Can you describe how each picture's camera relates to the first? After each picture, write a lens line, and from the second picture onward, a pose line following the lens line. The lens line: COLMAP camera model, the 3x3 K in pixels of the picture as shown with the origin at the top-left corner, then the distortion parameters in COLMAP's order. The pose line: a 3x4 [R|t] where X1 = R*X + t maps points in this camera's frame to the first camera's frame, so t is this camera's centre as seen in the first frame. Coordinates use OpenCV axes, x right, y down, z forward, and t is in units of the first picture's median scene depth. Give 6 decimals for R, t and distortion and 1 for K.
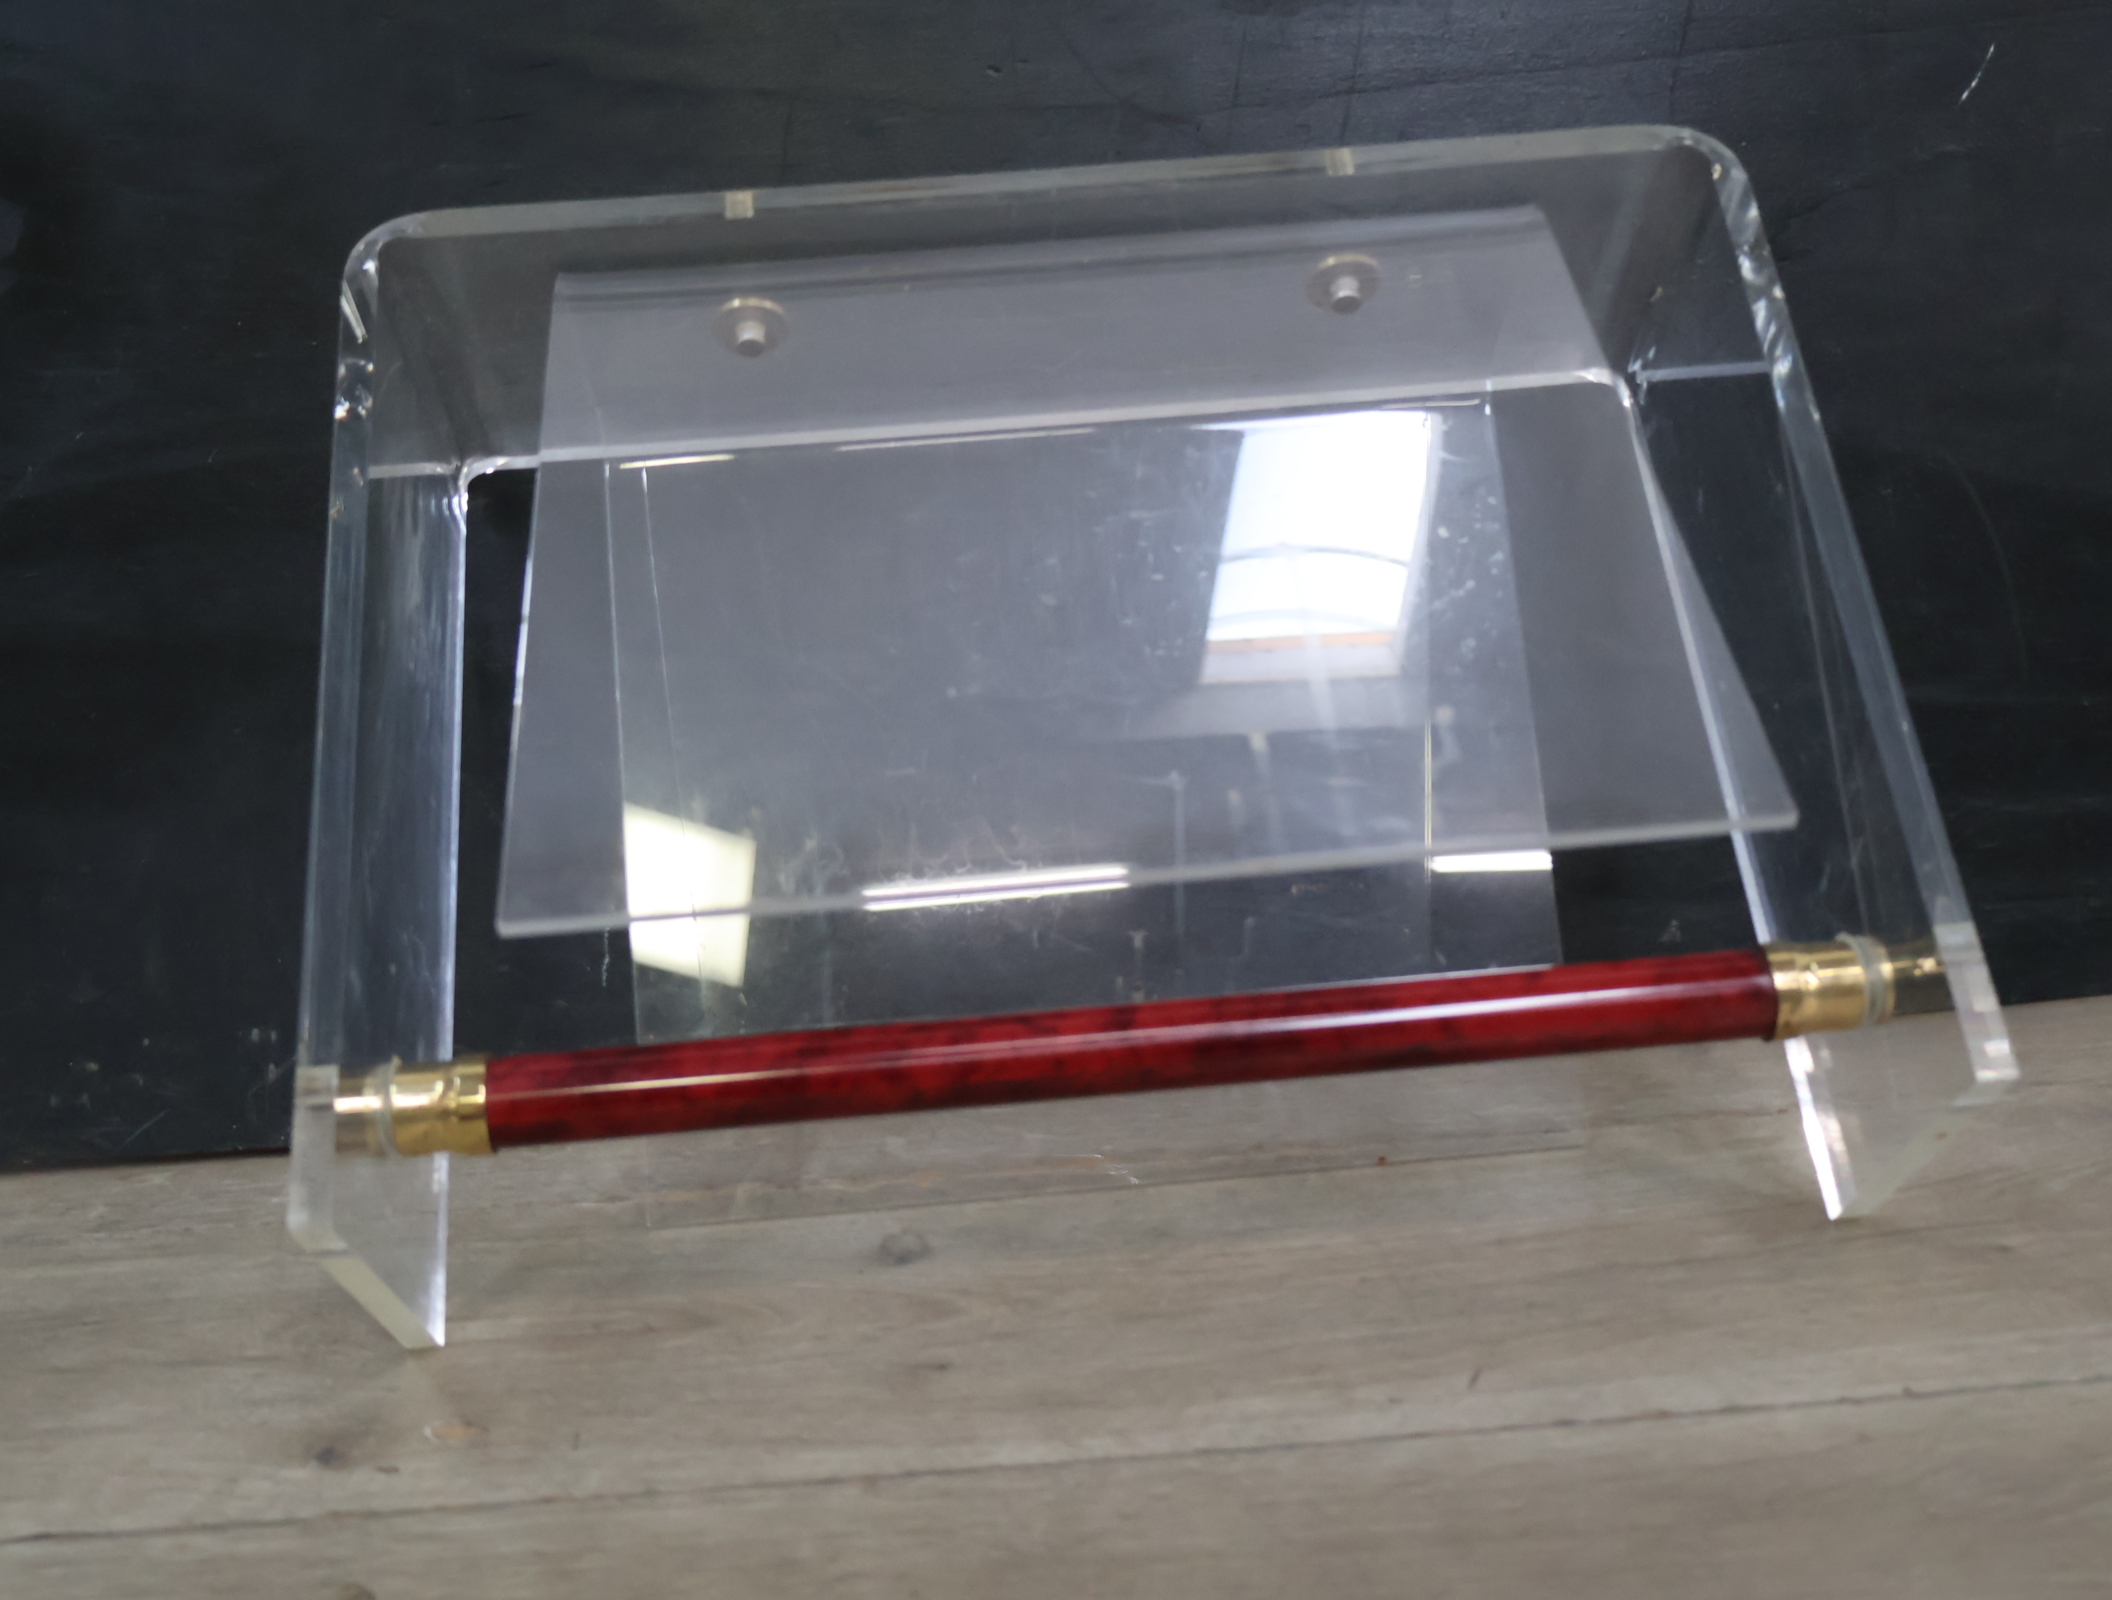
lens RADIAL K [[2364.8, 0, 1041.4], [0, 2364.8, 778.8], [0, 0, 1]] dist [0.003238, 0.000000]
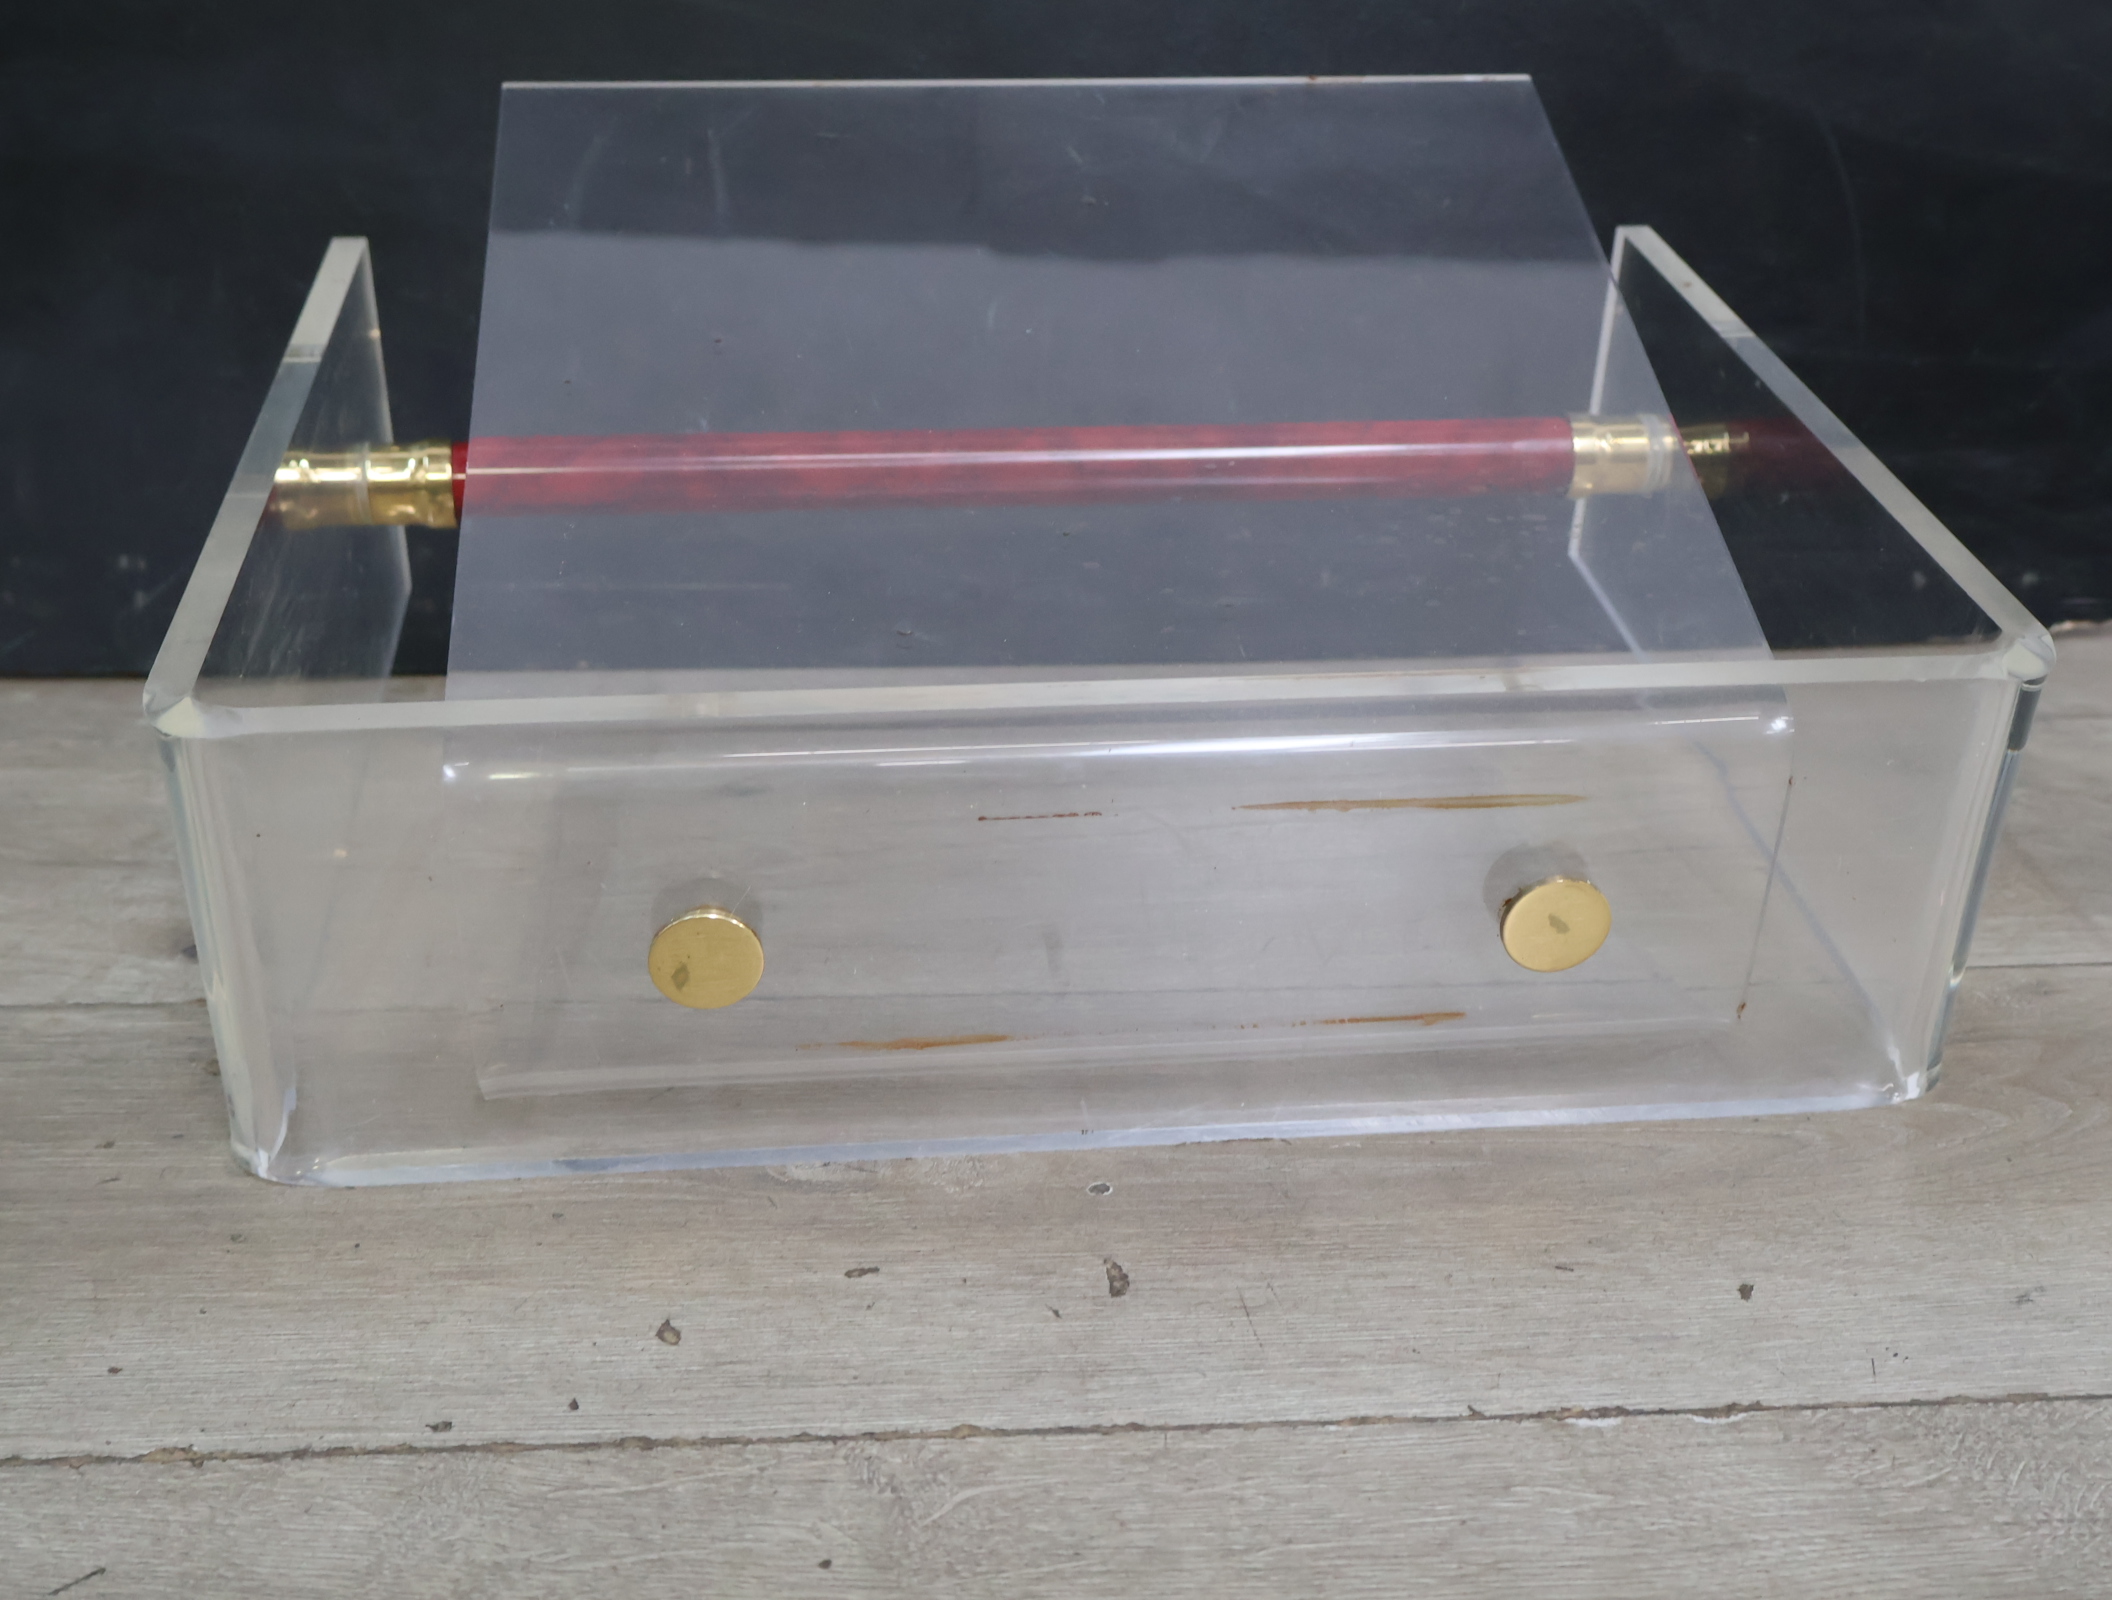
lens RADIAL K [[2364.8, 0, 1041.3], [0, 2364.8, 803.0], [0, 0, 1]] dist [0.003238, 0.000000]
pose [[0.996328, 0.060403, 0.060674, 0.010844], [-0.069846, 0.983302, 0.168041, 0.014208], [-0.049510, -0.171662, 0.983911, -0.059051]]
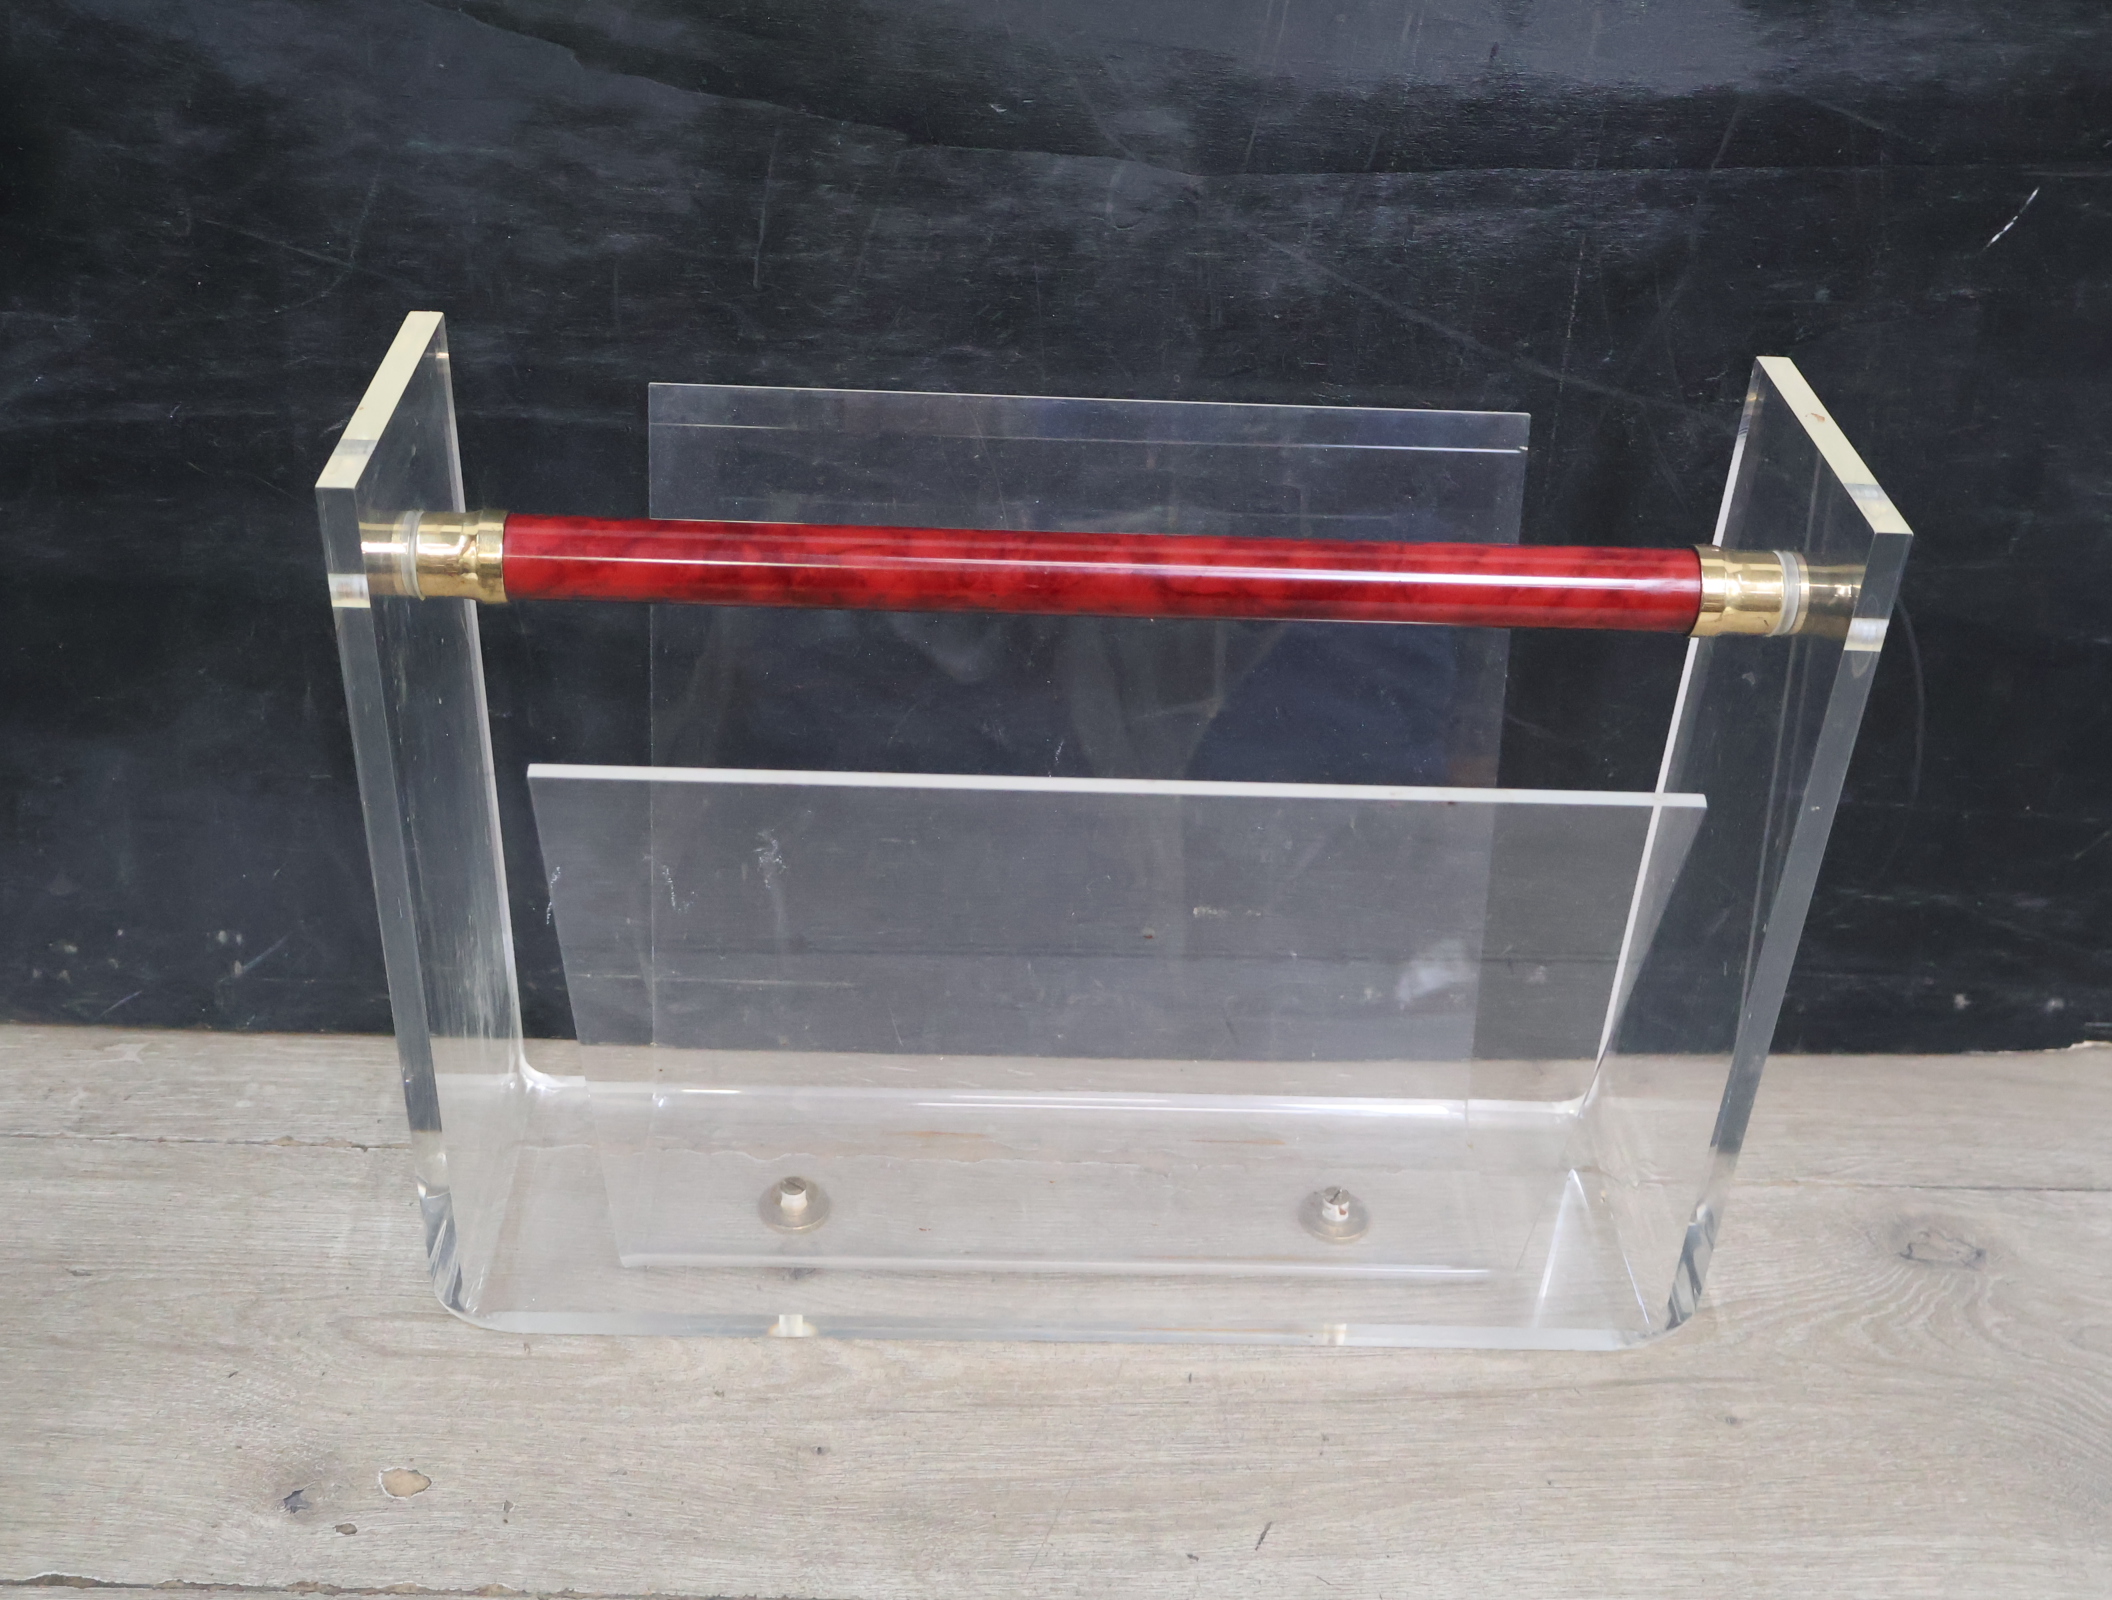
lens RADIAL K [[2364.8, 0, 1059.6], [0, 2364.8, 807.8], [0, 0, 1]] dist [0.003238, 0.000000]
pose [[0.993108, 0.105745, 0.050550, -0.018499], [-0.116867, 0.926208, 0.358443, -0.505515], [-0.008916, -0.361880, 0.932182, 0.019709]]
